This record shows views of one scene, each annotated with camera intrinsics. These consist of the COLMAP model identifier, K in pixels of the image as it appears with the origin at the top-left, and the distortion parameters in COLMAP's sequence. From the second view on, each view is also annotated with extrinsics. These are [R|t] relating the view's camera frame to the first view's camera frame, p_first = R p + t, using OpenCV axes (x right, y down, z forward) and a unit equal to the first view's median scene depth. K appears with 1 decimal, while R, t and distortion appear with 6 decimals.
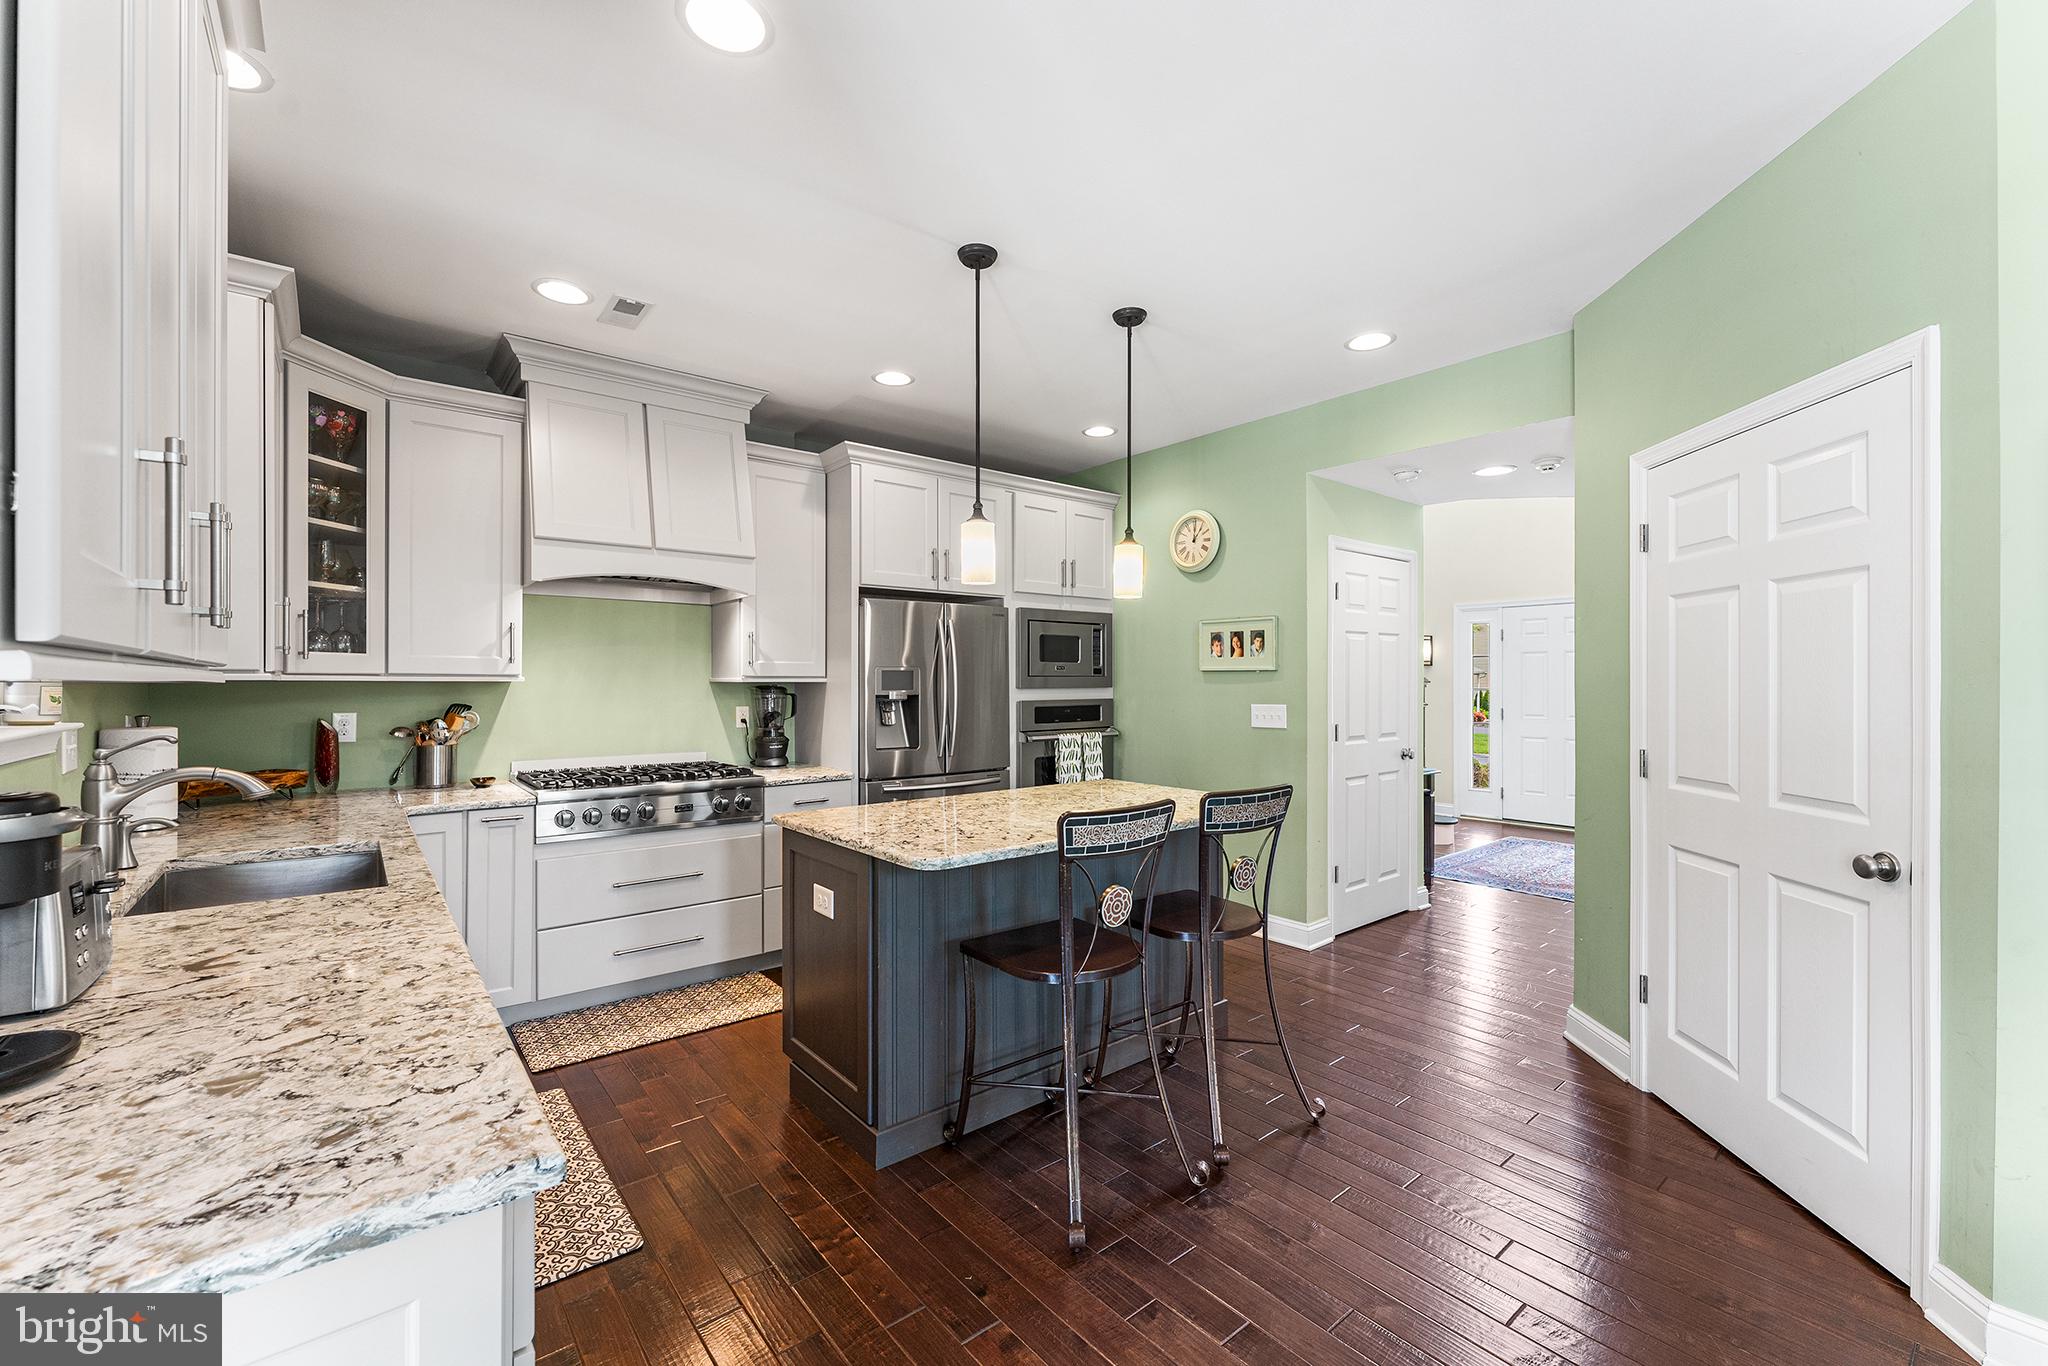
lens RADIAL K [[835.6, 0, 1018.7], [0, 835.6, 684.0], [0, 0, 1]] dist [0.001430, 0.000529]
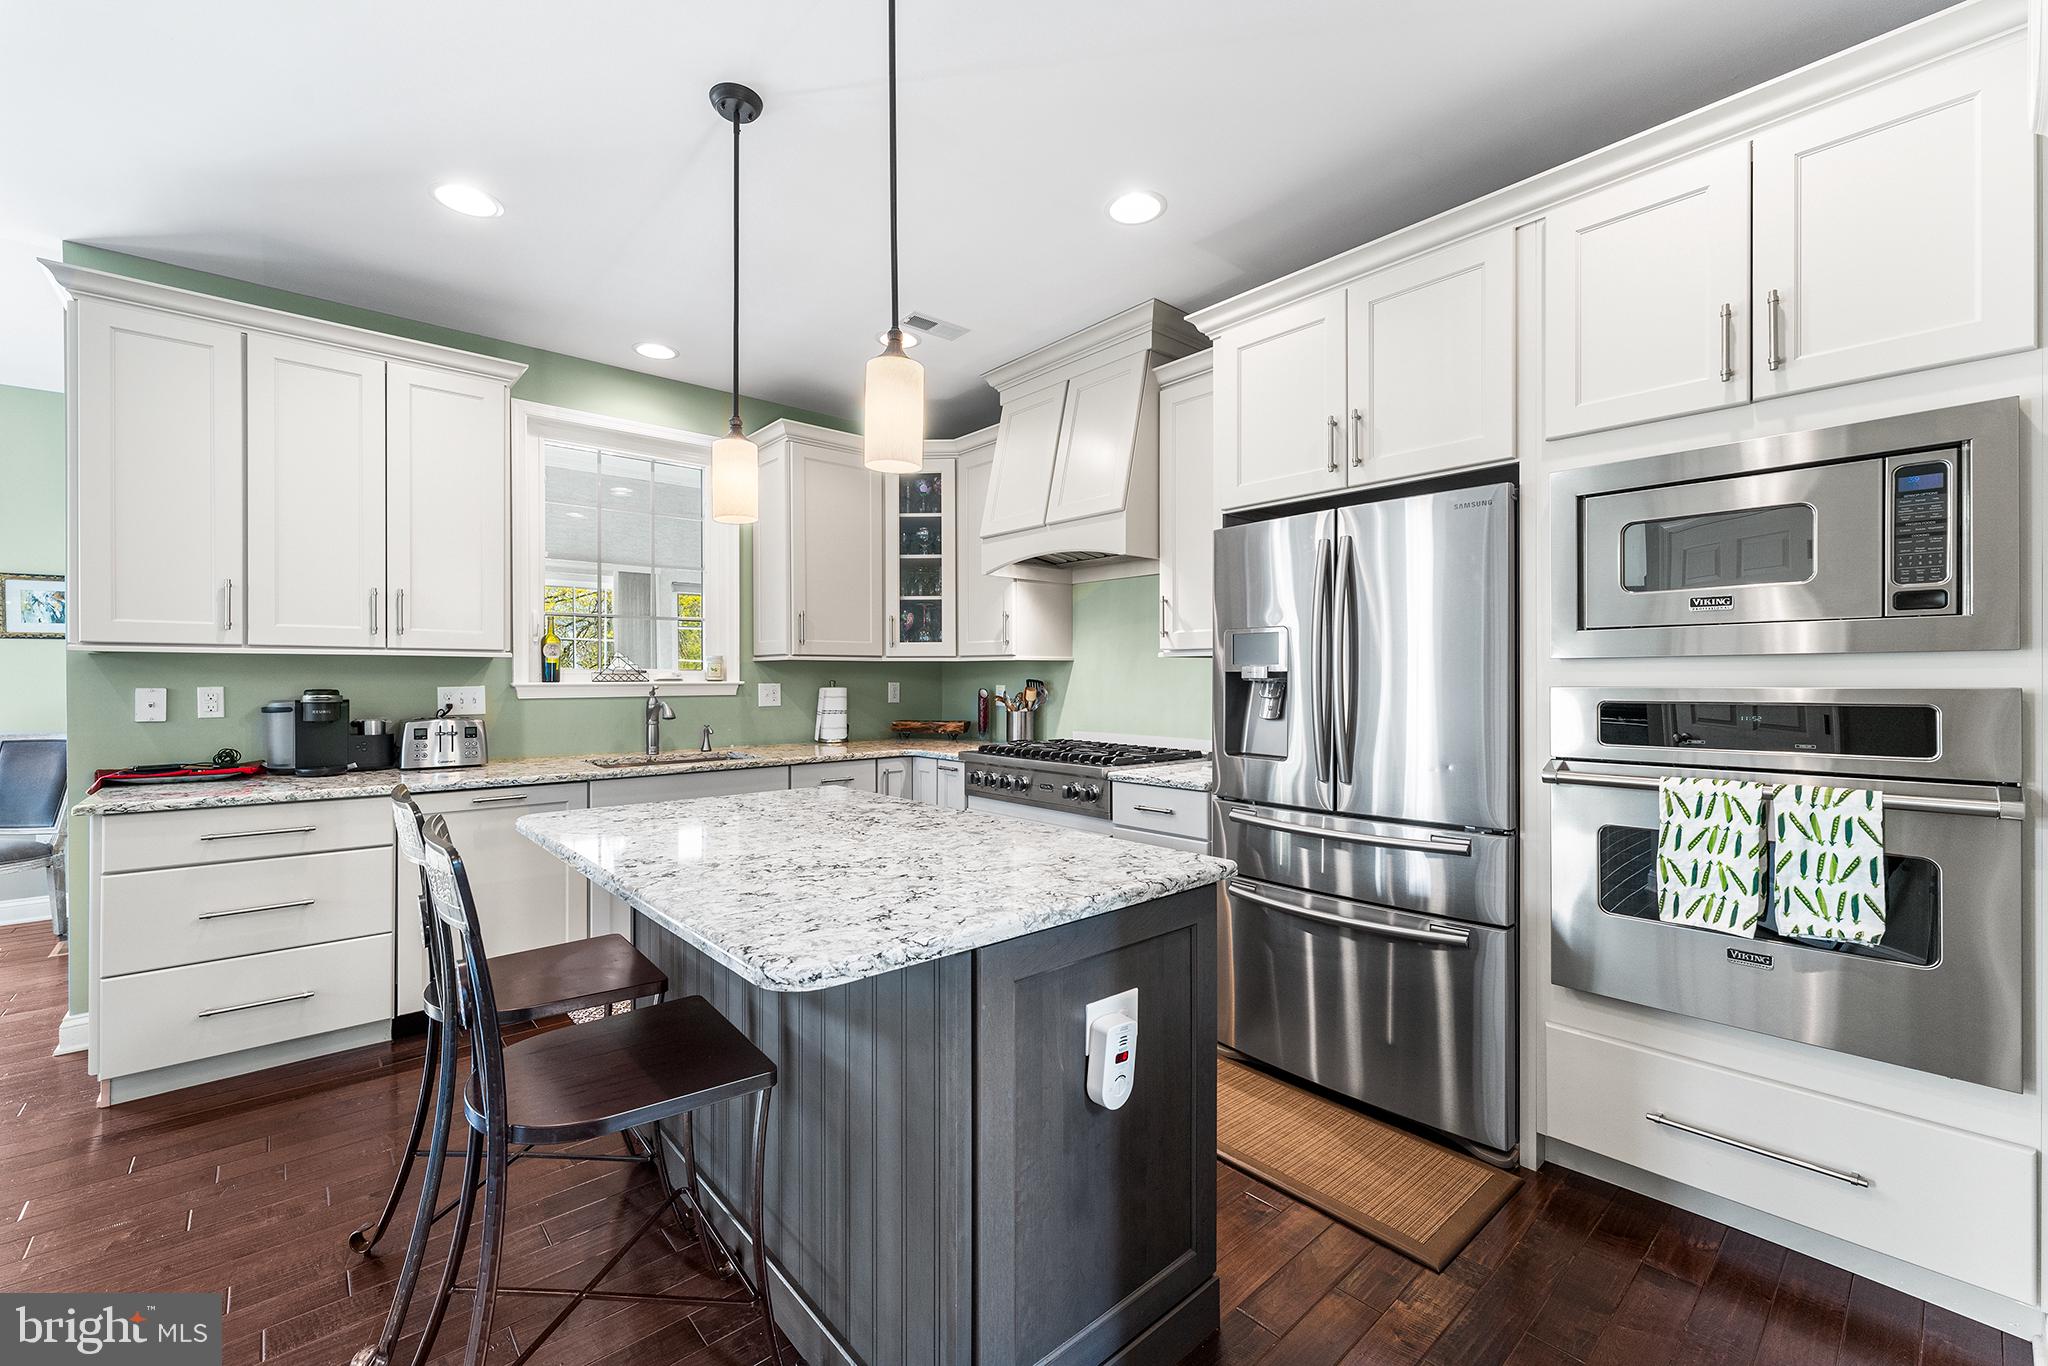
lens RADIAL K [[835.6, 0, 1014.6], [0, 835.6, 680.4], [0, 0, 1]] dist [0.001430, 0.000529]
pose [[0.040831, 0.004053, -0.999158, 0.578966], [-0.001559, 0.999991, 0.003992, 0.020930], [0.999165, 0.001394, 0.040837, 0.947988]]
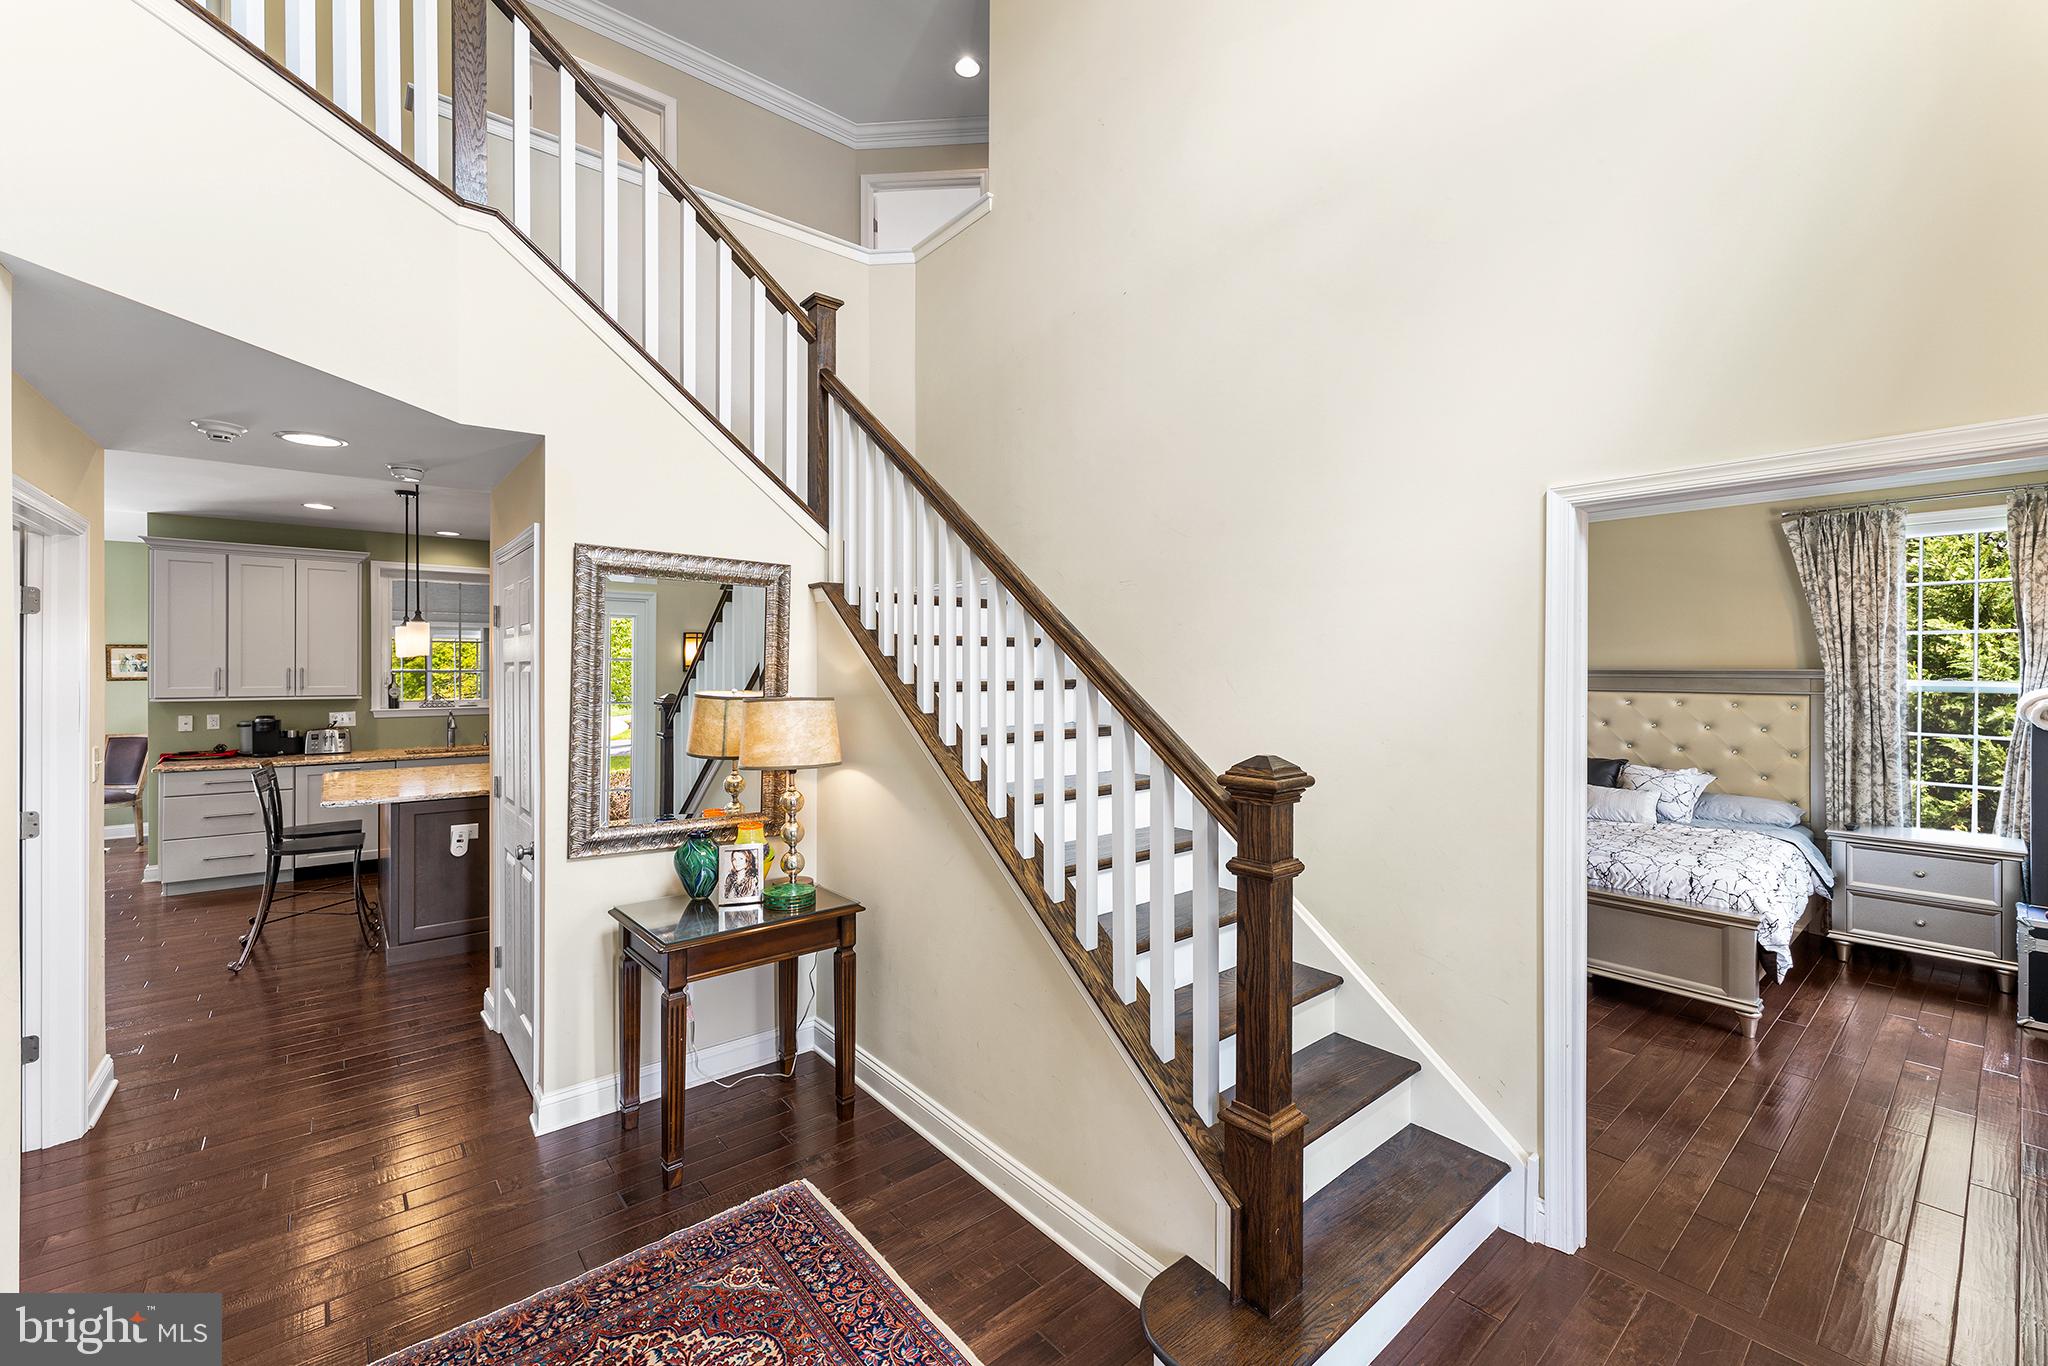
lens RADIAL K [[835.6, 0, 1022.9], [0, 835.6, 669.7], [0, 0, 1]] dist [0.001430, 0.000529]
pose [[0.014991, 0.004597, -0.999877, 1.538047], [-0.004230, 0.999981, 0.004534, -0.082290], [0.999879, 0.004162, 0.015010, 1.896355]]
